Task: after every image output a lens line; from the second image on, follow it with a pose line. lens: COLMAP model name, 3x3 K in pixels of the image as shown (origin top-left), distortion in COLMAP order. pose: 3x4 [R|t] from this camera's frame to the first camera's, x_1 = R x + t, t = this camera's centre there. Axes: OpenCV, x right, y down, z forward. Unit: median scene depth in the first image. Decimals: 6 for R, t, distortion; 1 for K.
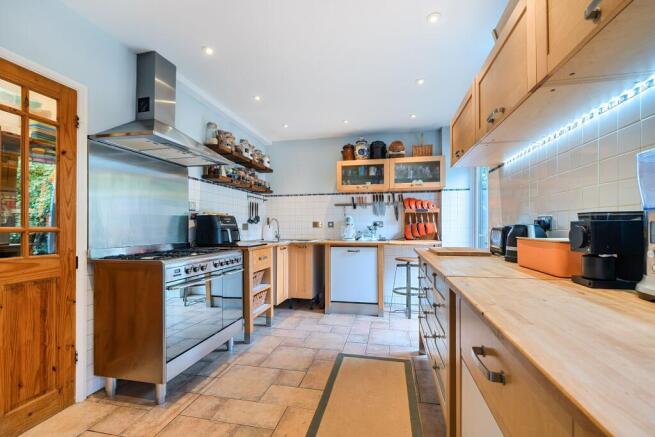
lens RADIAL K [[263.8, 0, 322.5], [0, 263.8, 231.8], [0, 0, 1]] dist [-0.001107, 0.000492]
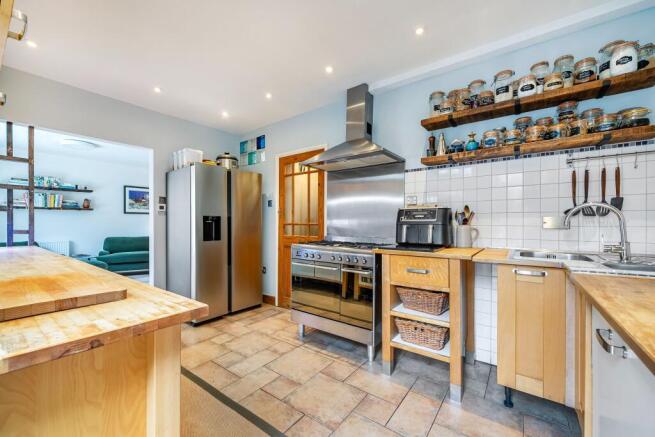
lens RADIAL K [[263.8, 0, 323.8], [0, 263.8, 221.0], [0, 0, 1]] dist [-0.001107, 0.000492]
pose [[-0.373433, 0.000626, -0.927657, 0.604430], [-0.019222, 0.999780, 0.008413, -0.033022], [0.927458, 0.020973, -0.373339, 1.316016]]
